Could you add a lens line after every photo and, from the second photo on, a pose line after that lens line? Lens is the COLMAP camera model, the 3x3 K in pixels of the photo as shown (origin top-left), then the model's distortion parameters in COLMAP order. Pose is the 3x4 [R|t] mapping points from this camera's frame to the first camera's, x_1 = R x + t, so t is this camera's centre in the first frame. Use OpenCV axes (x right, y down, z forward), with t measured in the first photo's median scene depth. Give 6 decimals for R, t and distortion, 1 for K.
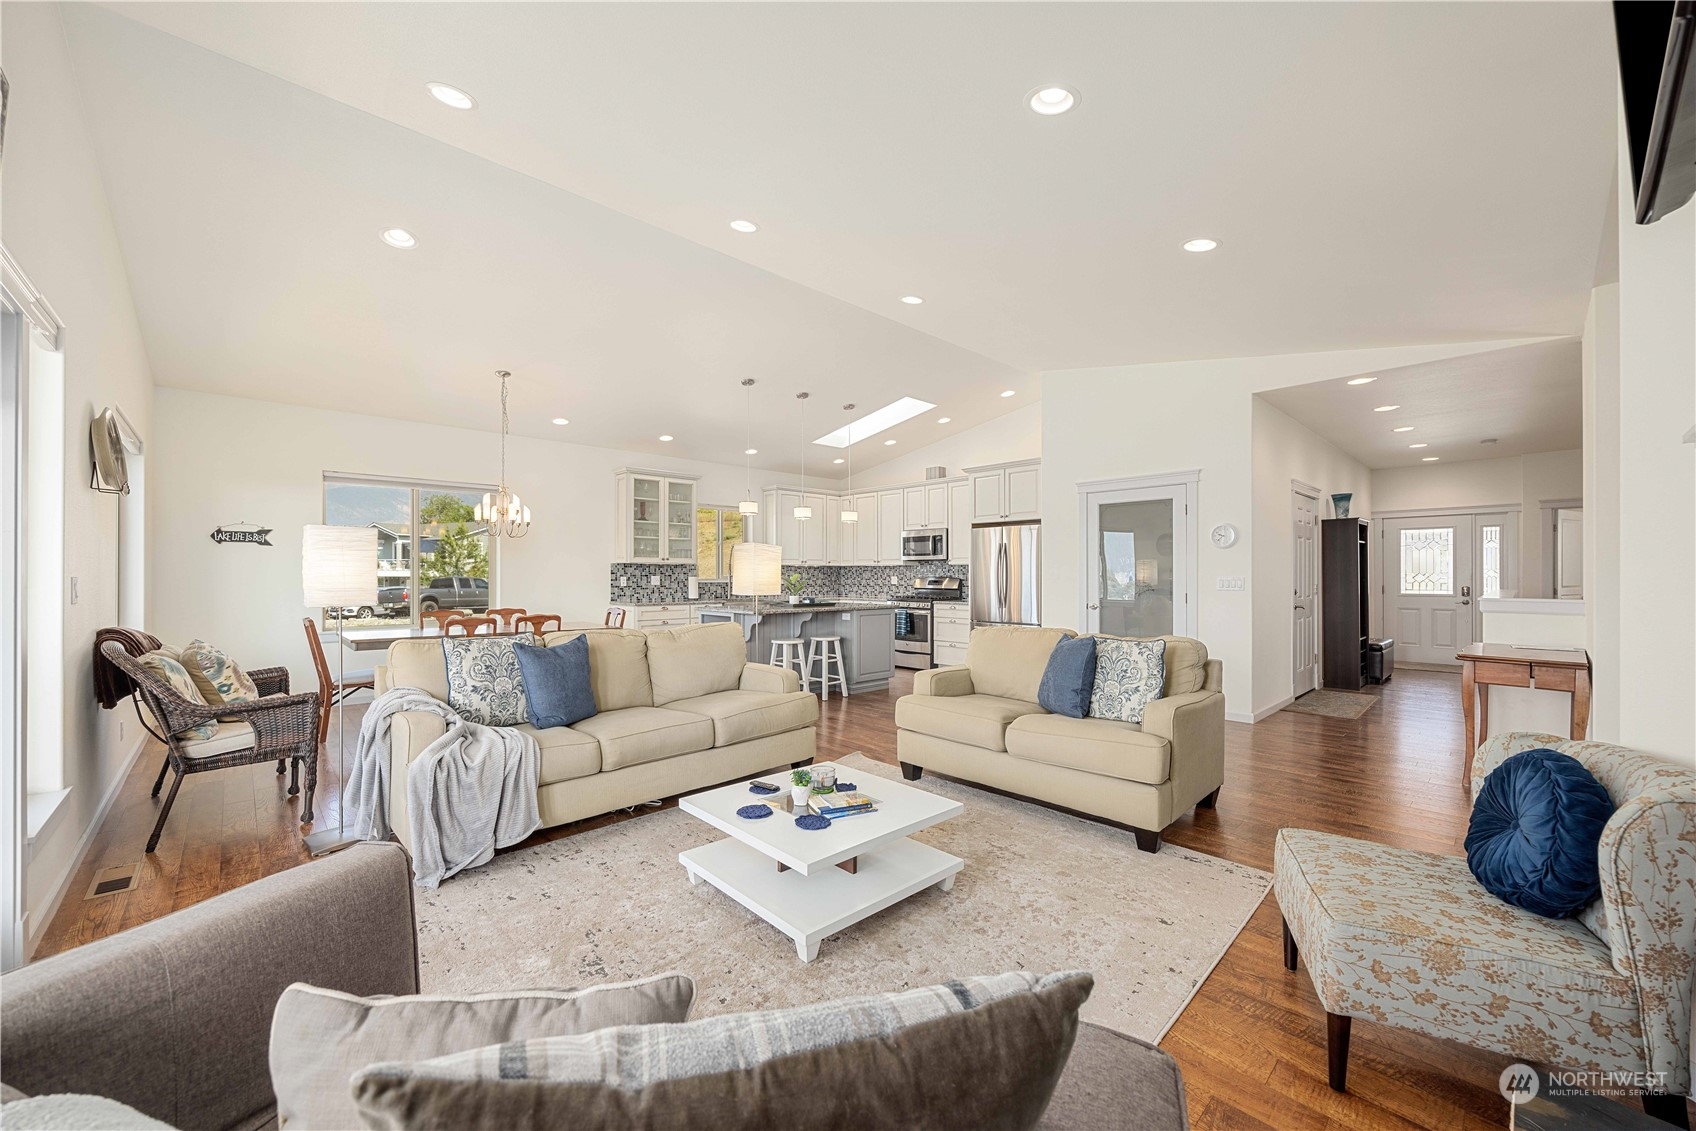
lens RADIAL K [[659.2, 0, 841.3], [0, 659.2, 572.7], [0, 0, 1]] dist [-0.013024, -0.000049]
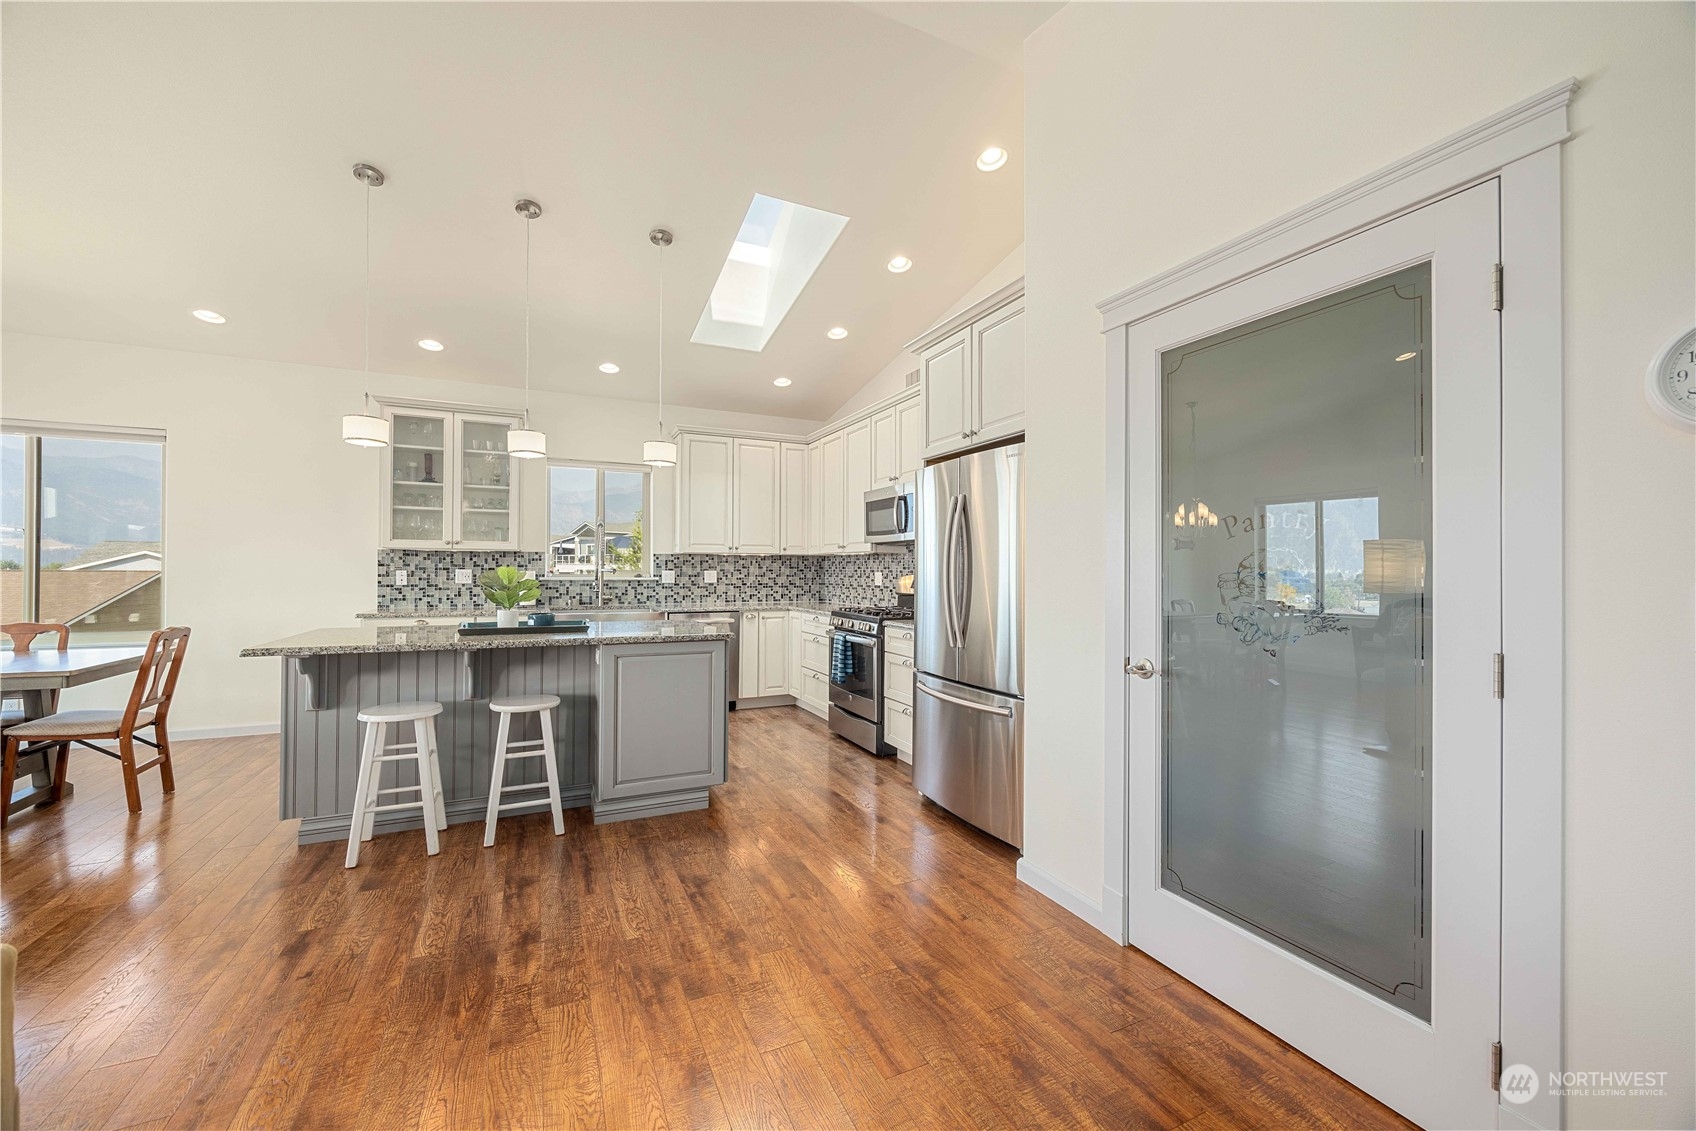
lens RADIAL K [[654.6, 0, 840.4], [0, 654.6, 565.2], [0, 0, 1]] dist [-0.001591, -0.000327]
pose [[0.950451, 0.001865, -0.310868, 0.266389], [-0.003145, 0.999989, -0.003617, 0.001825], [0.310858, 0.004415, 0.950446, 0.501918]]
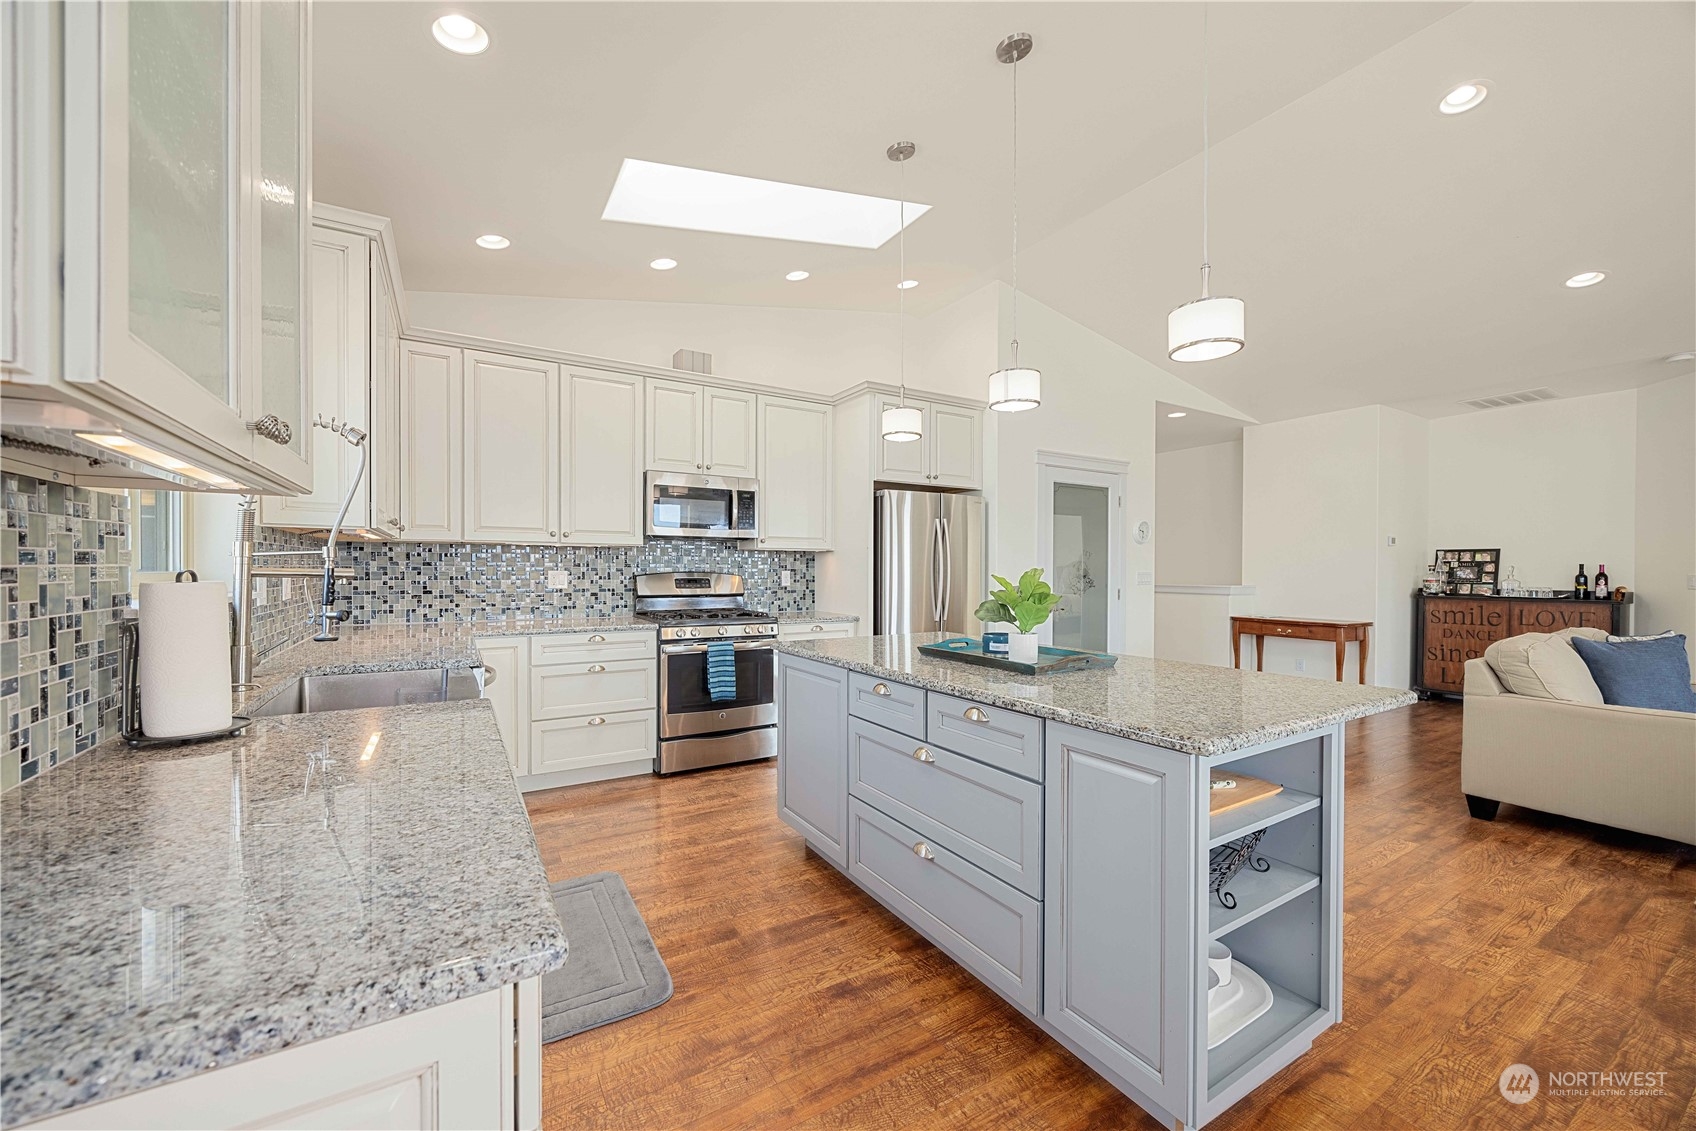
lens RADIAL K [[648.9, 0, 823.4], [0, 648.9, 574.8], [0, 0, 1]] dist [-0.001996, -0.000411]
pose [[0.221075, -0.009459, 0.975211, -0.343511], [-0.008380, 0.999898, 0.011598, 0.002247], [-0.975221, -0.010736, 0.220973, 0.852187]]
